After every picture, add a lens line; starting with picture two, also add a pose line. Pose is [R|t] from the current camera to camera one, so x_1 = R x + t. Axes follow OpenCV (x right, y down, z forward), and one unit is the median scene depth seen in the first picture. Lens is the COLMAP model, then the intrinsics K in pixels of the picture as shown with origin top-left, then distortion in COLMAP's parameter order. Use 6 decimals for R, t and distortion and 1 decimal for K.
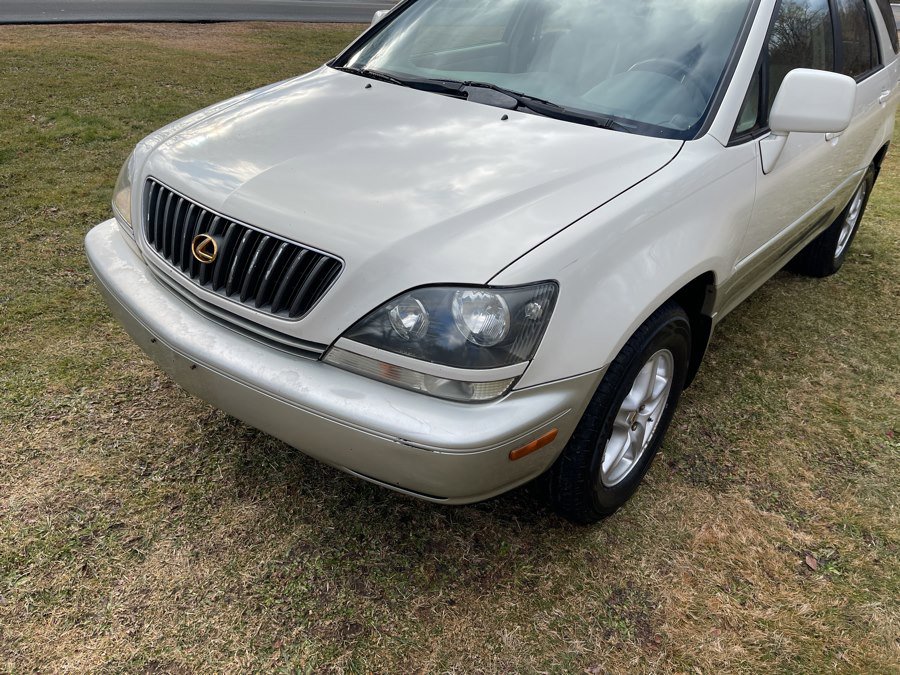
lens RADIAL K [[683.6, 0, 451.9], [0, 683.6, 336.4], [0, 0, 1]] dist [0.054505, -0.066969]
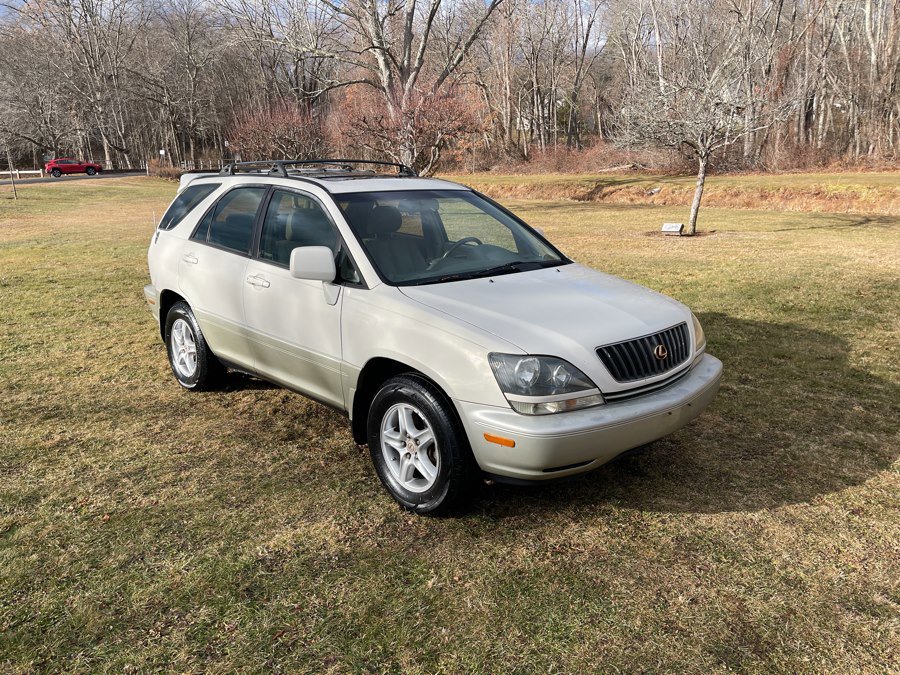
lens RADIAL K [[682.5, 0, 453.2], [0, 682.5, 336.8], [0, 0, 1]] dist [0.079130, -0.111194]
pose [[0.108126, -0.297658, 0.948530, -1.961929], [0.486691, 0.847815, 0.210573, -0.746616], [-0.866857, 0.438873, 0.236538, 0.911860]]
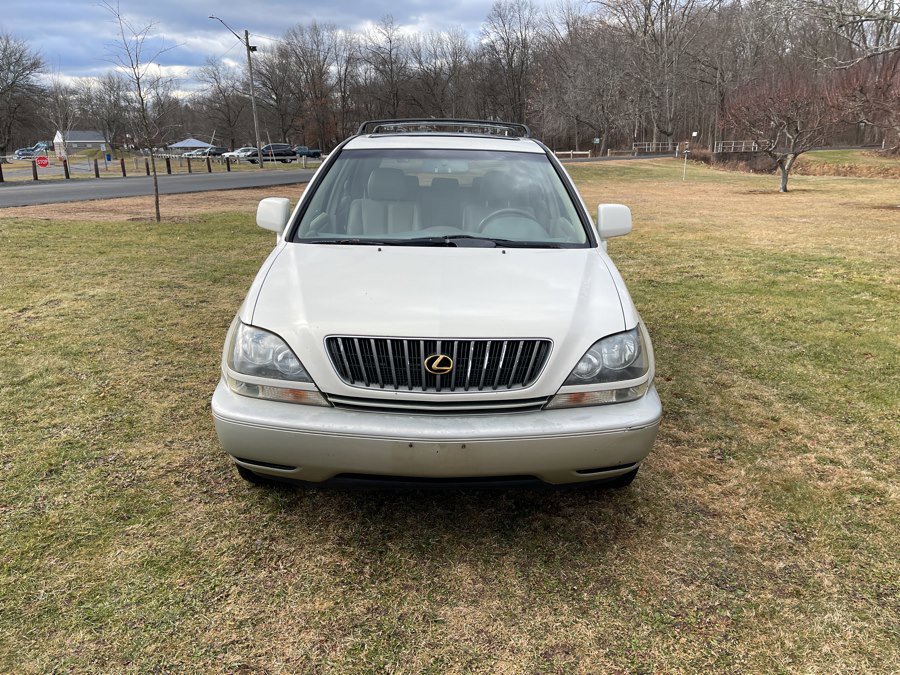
lens RADIAL K [[682.5, 0, 455.6], [0, 682.5, 339.2], [0, 0, 1]] dist [0.079130, -0.111194]
pose [[0.760422, -0.222338, 0.610183, -1.038370], [0.340867, 0.936387, -0.083596, -0.042412], [-0.552781, 0.271560, 0.787838, -0.113978]]
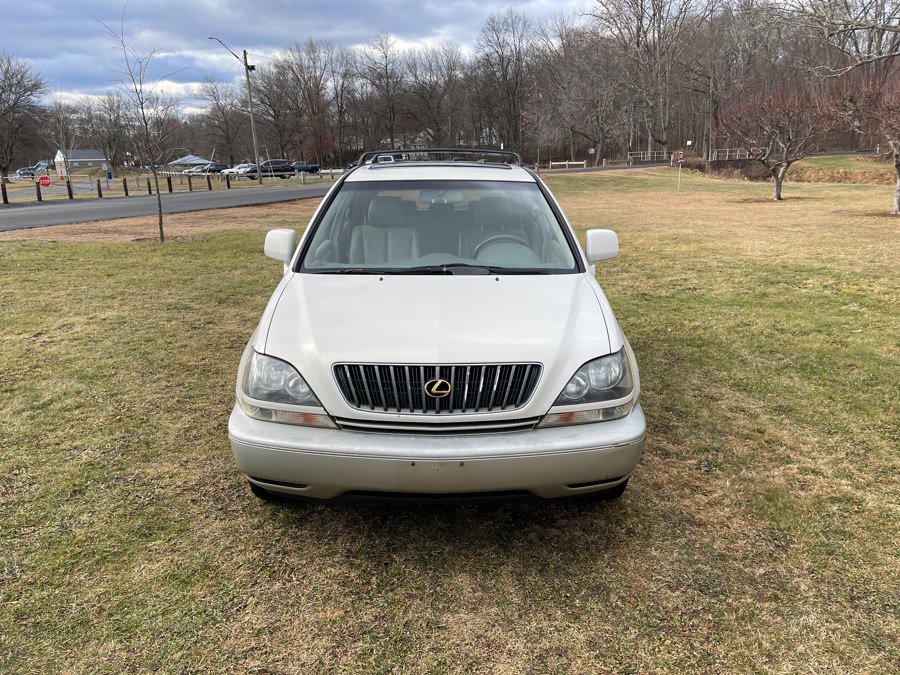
lens RADIAL K [[682.5, 0, 449.6], [0, 682.5, 334.7], [0, 0, 1]] dist [0.079130, -0.111194]
pose [[0.761752, -0.221228, 0.608926, -1.092854], [0.354600, 0.928980, -0.106090, -0.060925], [-0.542210, 0.296740, 0.786100, -0.208961]]
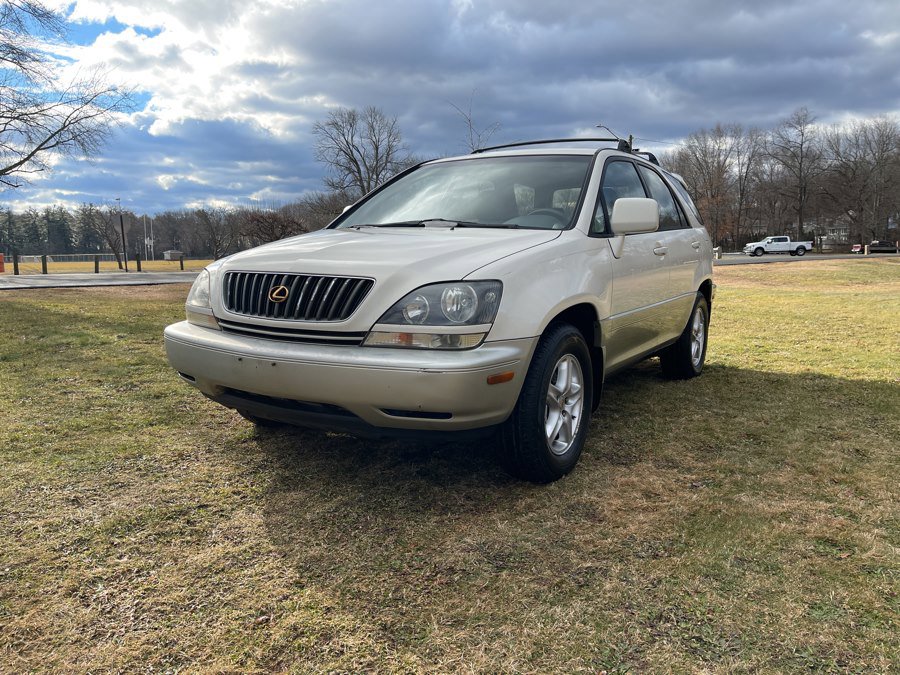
lens RADIAL K [[682.5, 0, 448.5], [0, 682.5, 339.9], [0, 0, 1]] dist [0.079130, -0.111194]
pose [[0.988991, -0.073021, 0.128706, -0.162918], [0.113855, 0.931063, -0.346639, 0.497773], [-0.094521, 0.357476, 0.929127, -0.411080]]
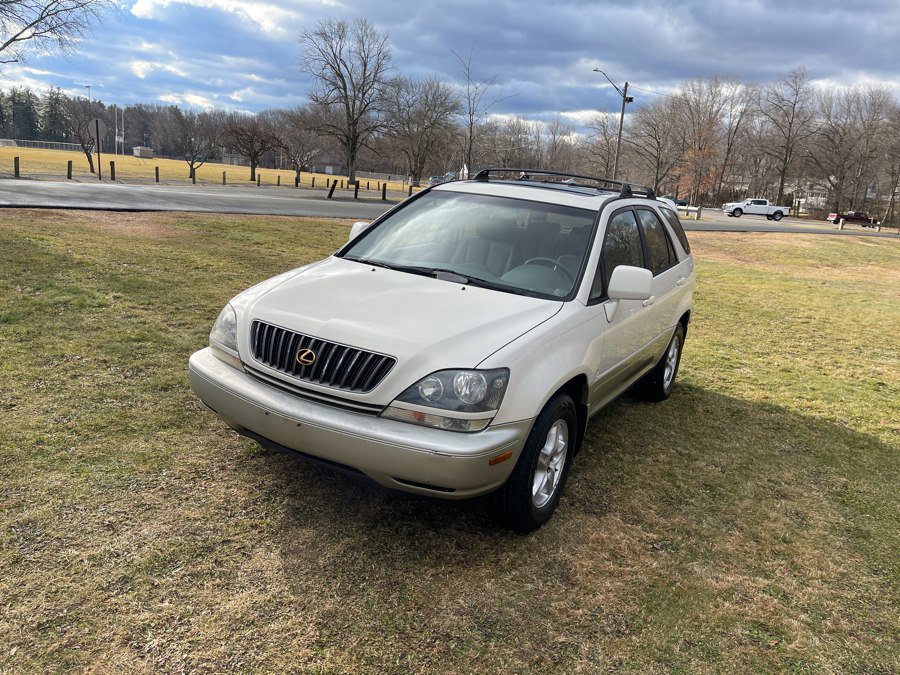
lens RADIAL K [[682.5, 0, 444.0], [0, 682.5, 341.2], [0, 0, 1]] dist [0.079130, -0.111194]
pose [[0.986404, 0.001946, 0.164324, -0.265449], [0.037859, 0.970343, -0.238750, 0.229905], [-0.159916, 0.241725, 0.957077, -0.637243]]
